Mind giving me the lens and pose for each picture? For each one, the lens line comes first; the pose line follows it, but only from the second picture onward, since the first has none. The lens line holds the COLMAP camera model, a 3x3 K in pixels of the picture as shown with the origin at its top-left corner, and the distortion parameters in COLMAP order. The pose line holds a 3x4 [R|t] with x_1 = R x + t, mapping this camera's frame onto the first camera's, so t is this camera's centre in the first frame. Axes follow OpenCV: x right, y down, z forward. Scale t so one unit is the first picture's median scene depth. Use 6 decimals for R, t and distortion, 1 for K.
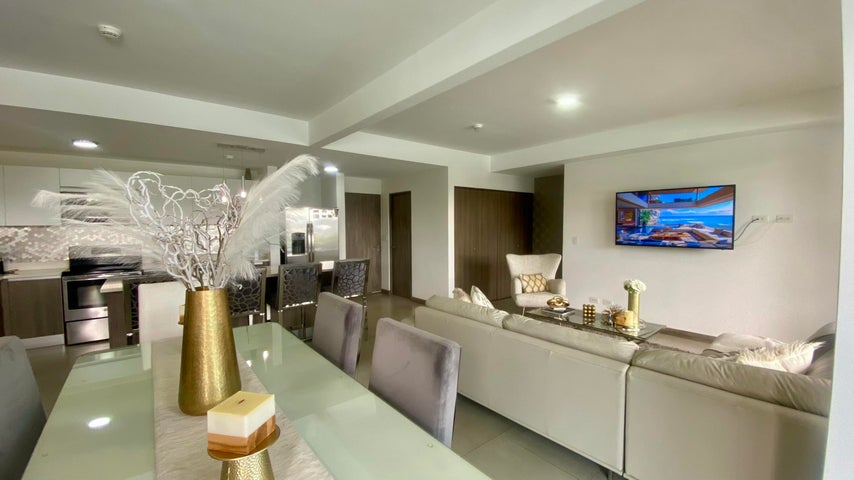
lens RADIAL K [[346.4, 0, 432.4], [0, 346.4, 235.4], [0, 0, 1]] dist [-0.001314, -0.007447]
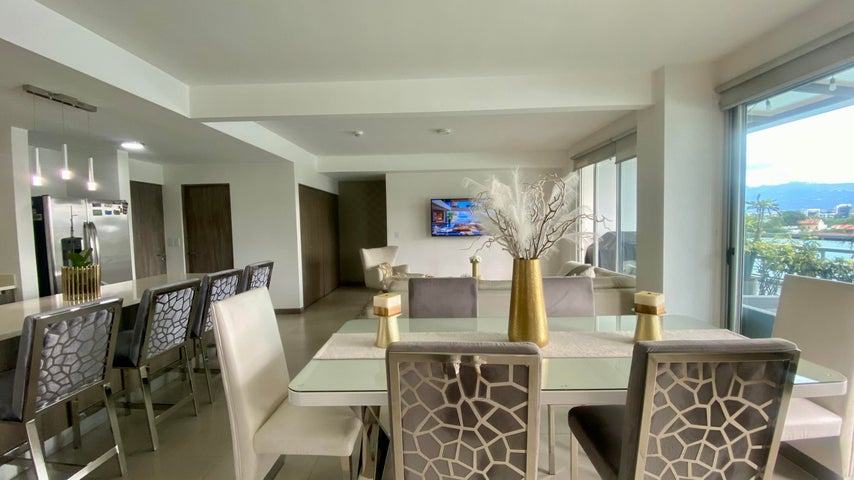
lens RADIAL K [[346.4, 0, 425.1], [0, 346.4, 248.3], [0, 0, 1]] dist [-0.001314, -0.007447]
pose [[0.648524, -0.060506, 0.758785, -0.566609], [0.036977, 0.998163, 0.047990, 0.007395], [-0.760295, -0.003065, 0.649570, 0.110126]]
